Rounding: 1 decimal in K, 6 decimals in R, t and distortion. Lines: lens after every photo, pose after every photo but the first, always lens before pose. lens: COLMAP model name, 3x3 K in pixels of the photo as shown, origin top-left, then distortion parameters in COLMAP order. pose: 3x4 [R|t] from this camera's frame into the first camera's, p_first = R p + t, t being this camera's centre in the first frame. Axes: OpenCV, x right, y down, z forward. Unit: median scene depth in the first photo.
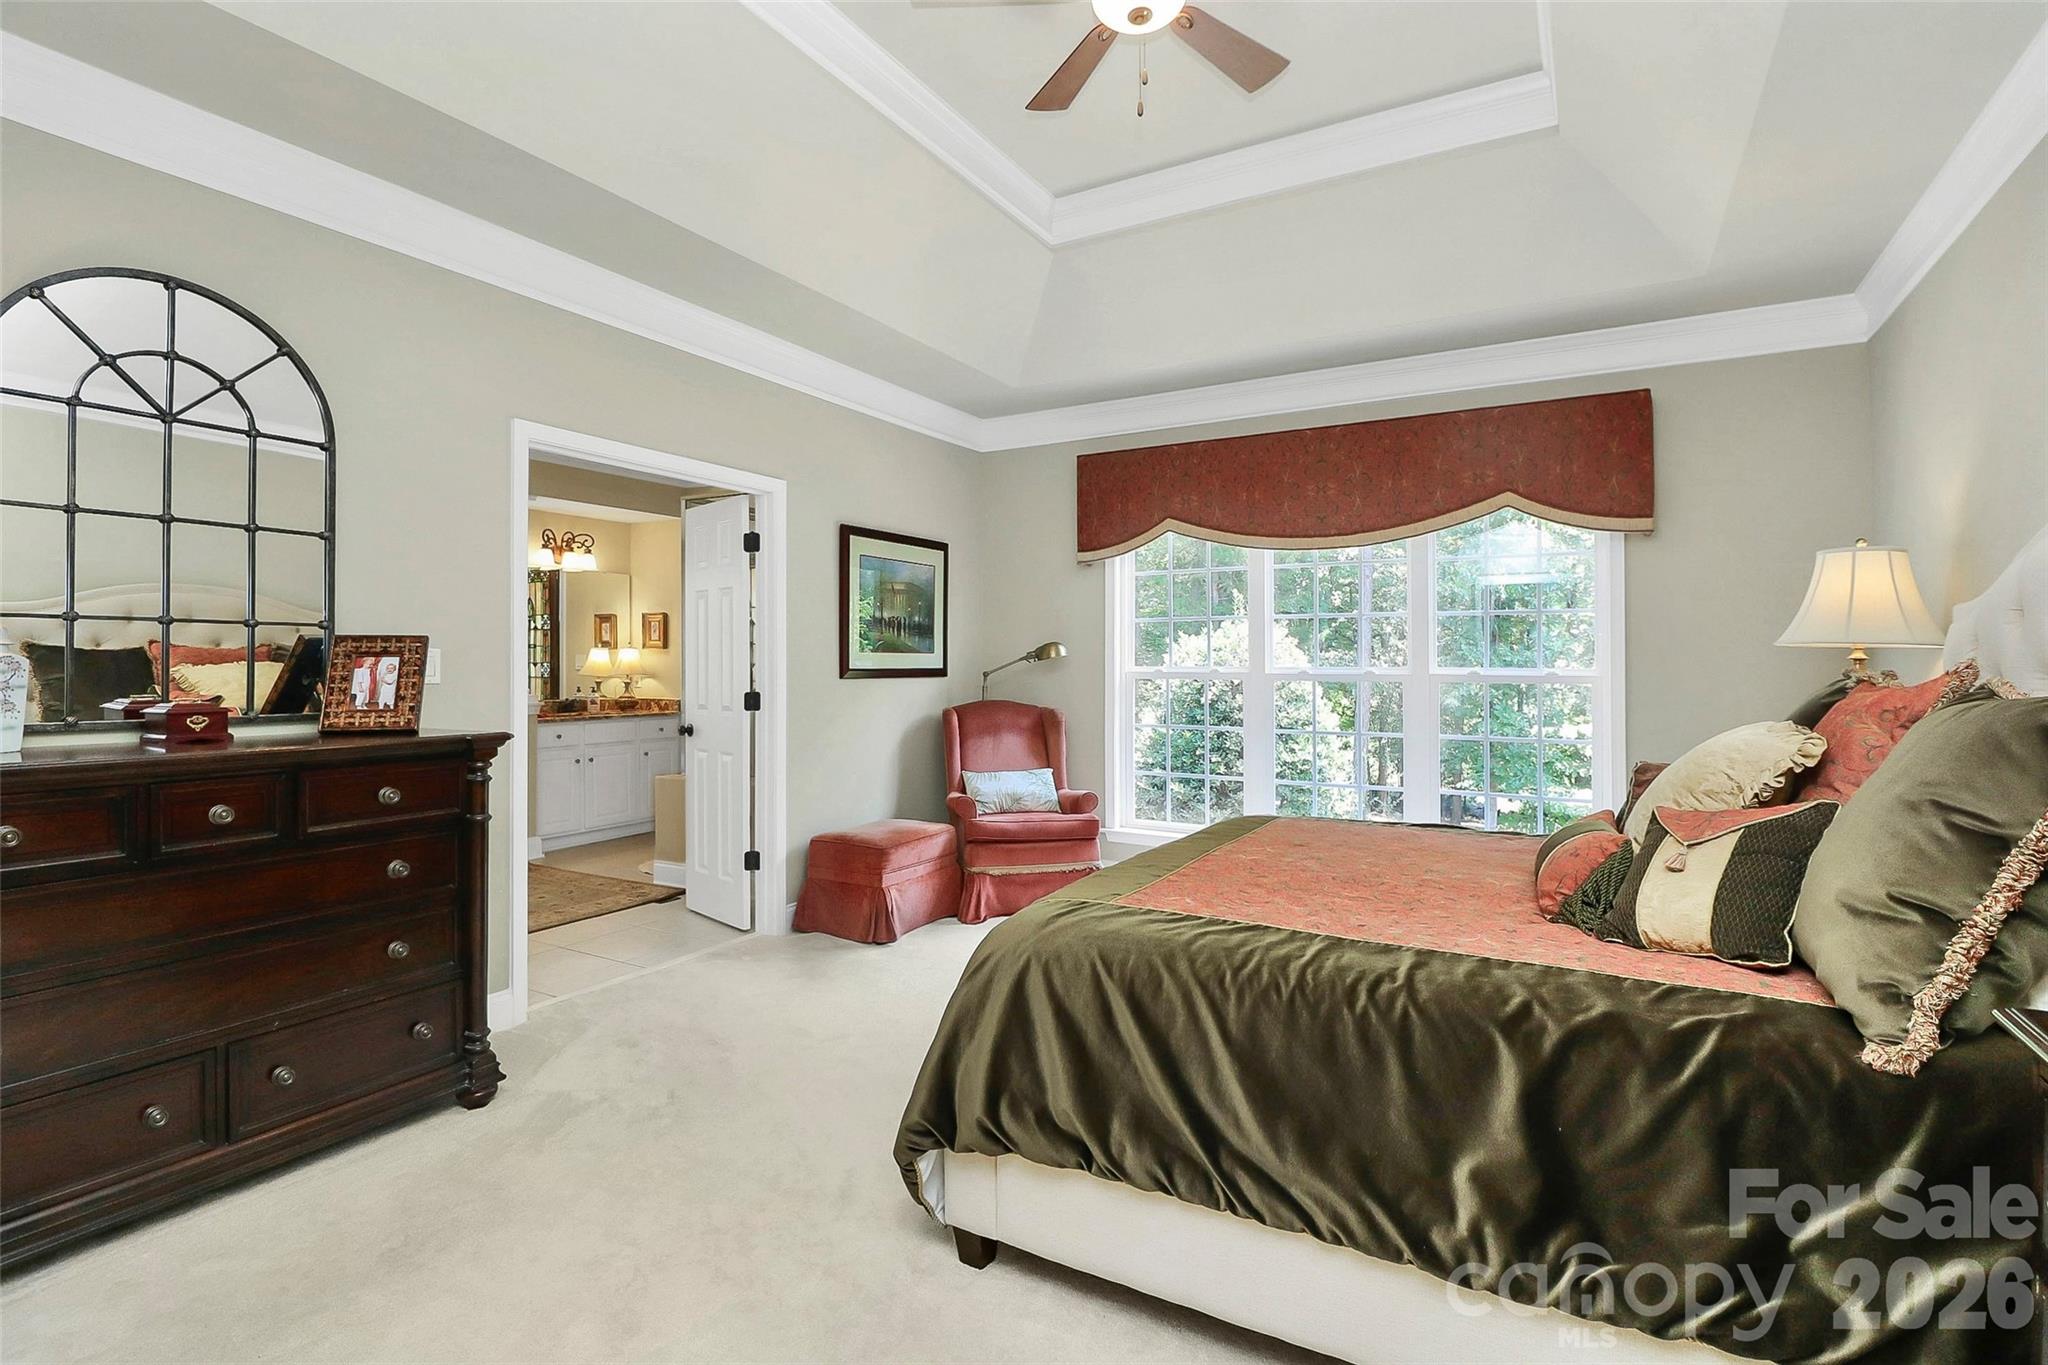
lens RADIAL K [[966.3, 0, 1017.4], [0, 966.3, 665.0], [0, 0, 1]] dist [0.001125, -0.011264]
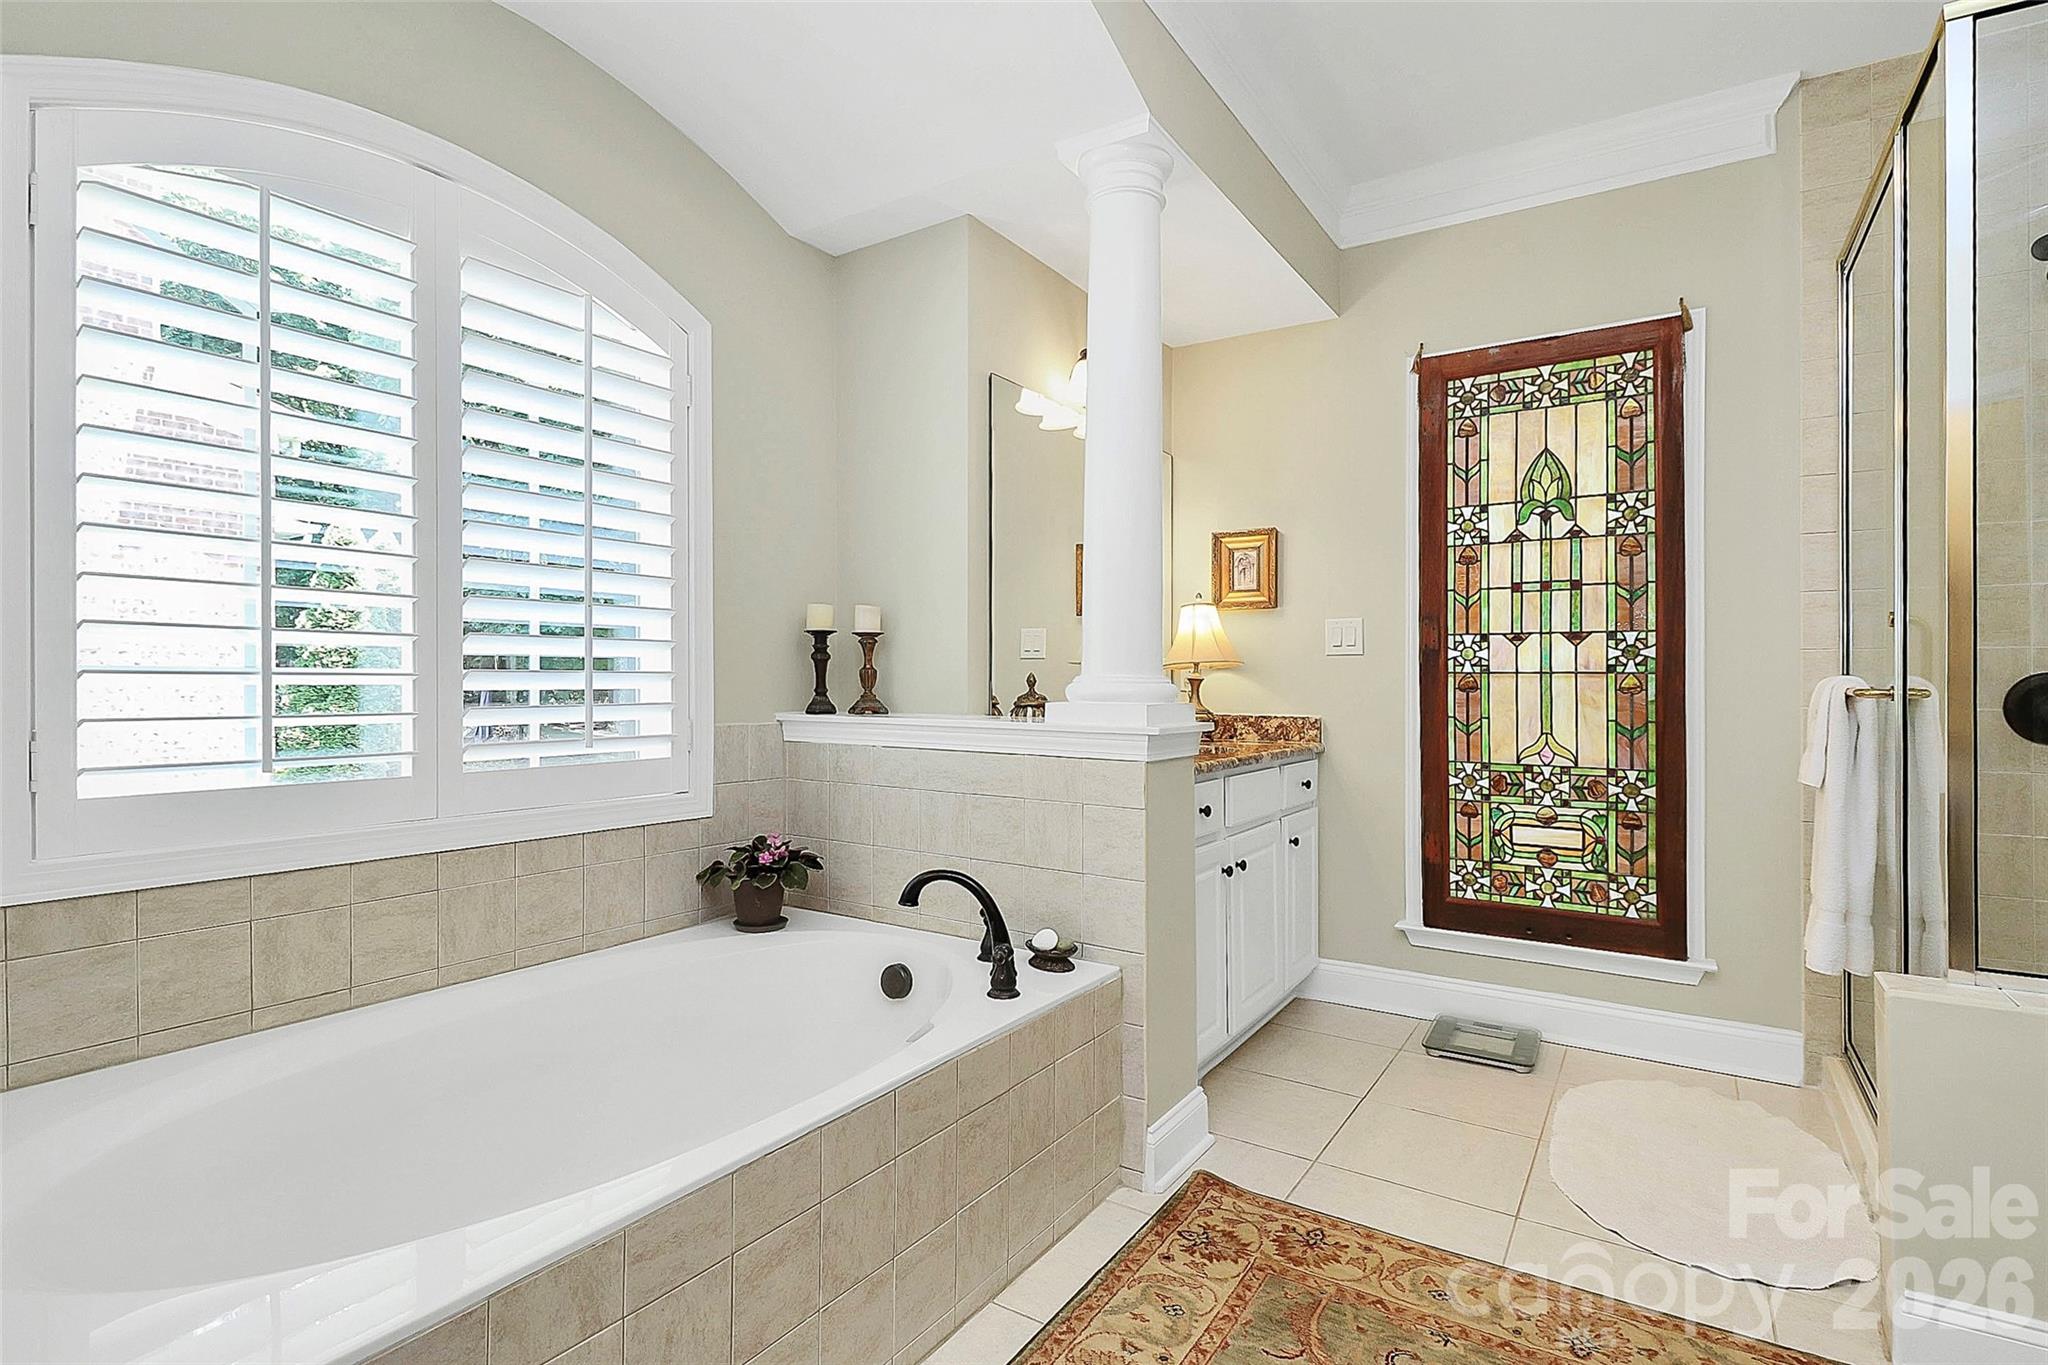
lens RADIAL K [[993.7, 0, 1036.9], [0, 993.7, 683.9], [0, 0, 1]] dist [0.000671, -0.000182]
pose [[0.998488, 0.003283, -0.054873, -0.473807], [-0.003351, 0.999994, -0.001138, 0.021572], [0.054869, 0.001320, 0.998493, 0.543973]]
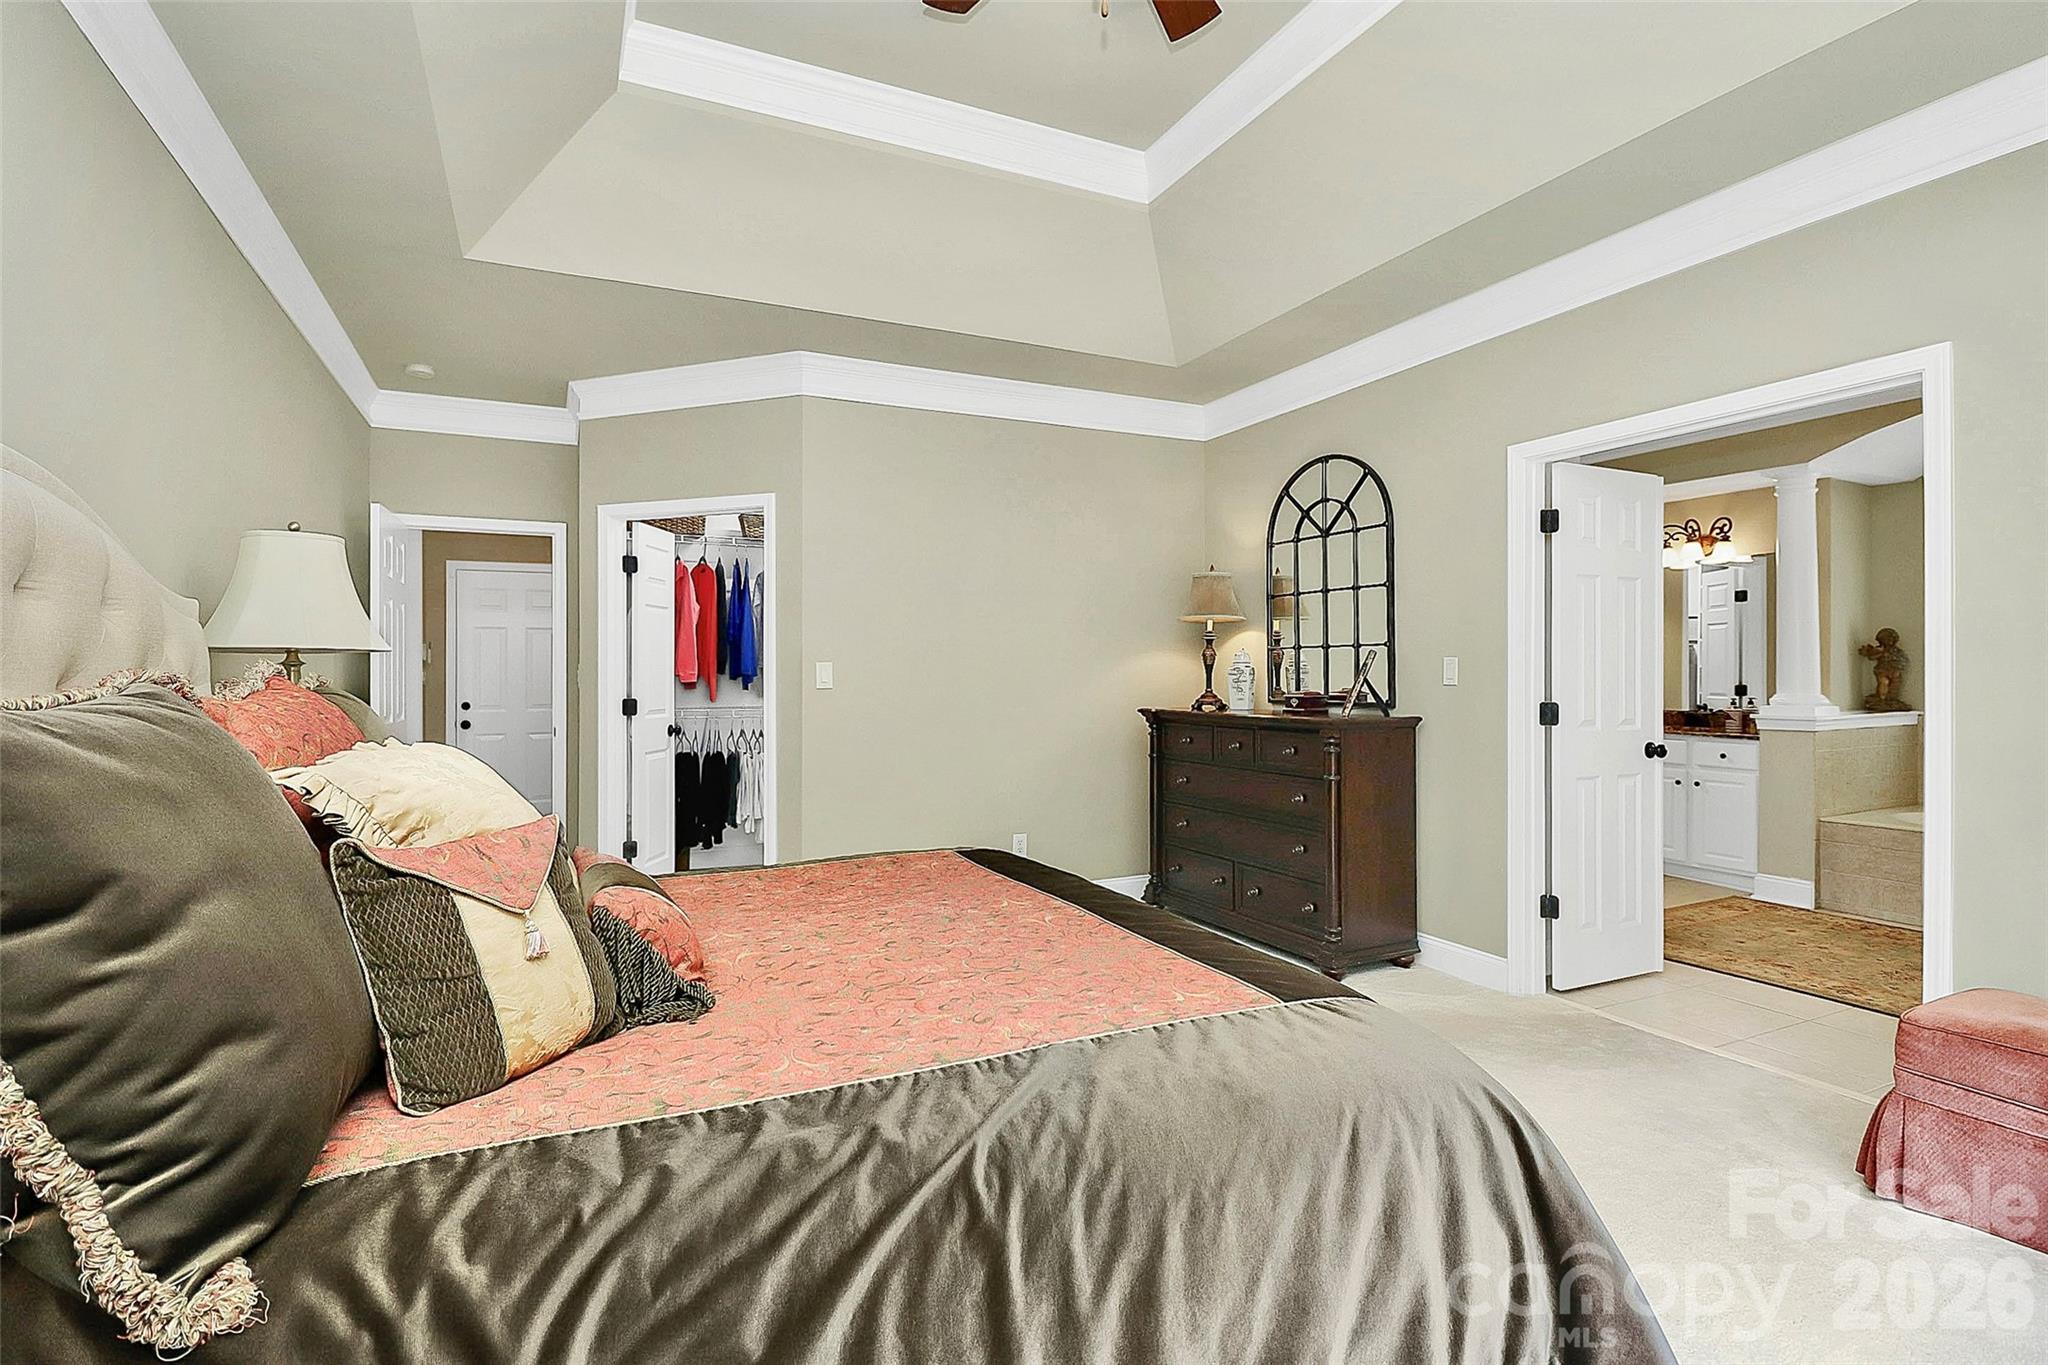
lens RADIAL K [[977.2, 0, 1030.5], [0, 977.2, 676.2], [0, 0, 1]] dist [-0.004470, -0.010891]
pose [[-0.561502, 0.003077, -0.827470, 0.333422], [0.001178, 0.999995, 0.002920, 0.001089], [0.827474, 0.000665, -0.561503, 0.550279]]
